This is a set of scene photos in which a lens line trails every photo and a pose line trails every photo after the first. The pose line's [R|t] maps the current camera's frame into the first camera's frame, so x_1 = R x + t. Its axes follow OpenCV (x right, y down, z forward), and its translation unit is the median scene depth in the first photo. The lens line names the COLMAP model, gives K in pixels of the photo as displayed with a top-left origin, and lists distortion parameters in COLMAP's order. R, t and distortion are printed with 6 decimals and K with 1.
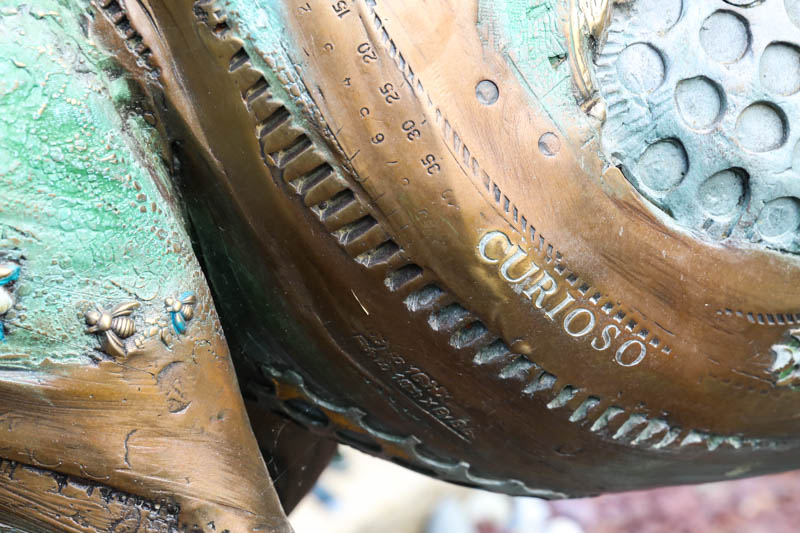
lens RADIAL K [[1644.1, 0, 402.5], [0, 1644.1, 266.4], [0, 0, 1]] dist [0.179862, 0.000000]
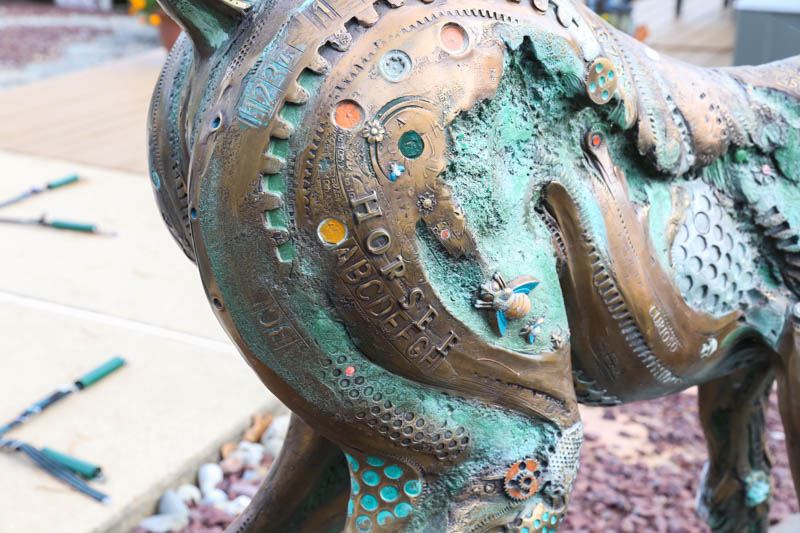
lens RADIAL K [[1298.9, 0, 402.1], [0, 1298.9, 263.0], [0, 0, 1]] dist [0.113255, 0.000000]
pose [[0.905069, -0.003245, 0.425252, -1.406028], [0.039324, 0.996325, -0.076091, 0.065508], [-0.423442, 0.085590, 0.901871, -1.011110]]
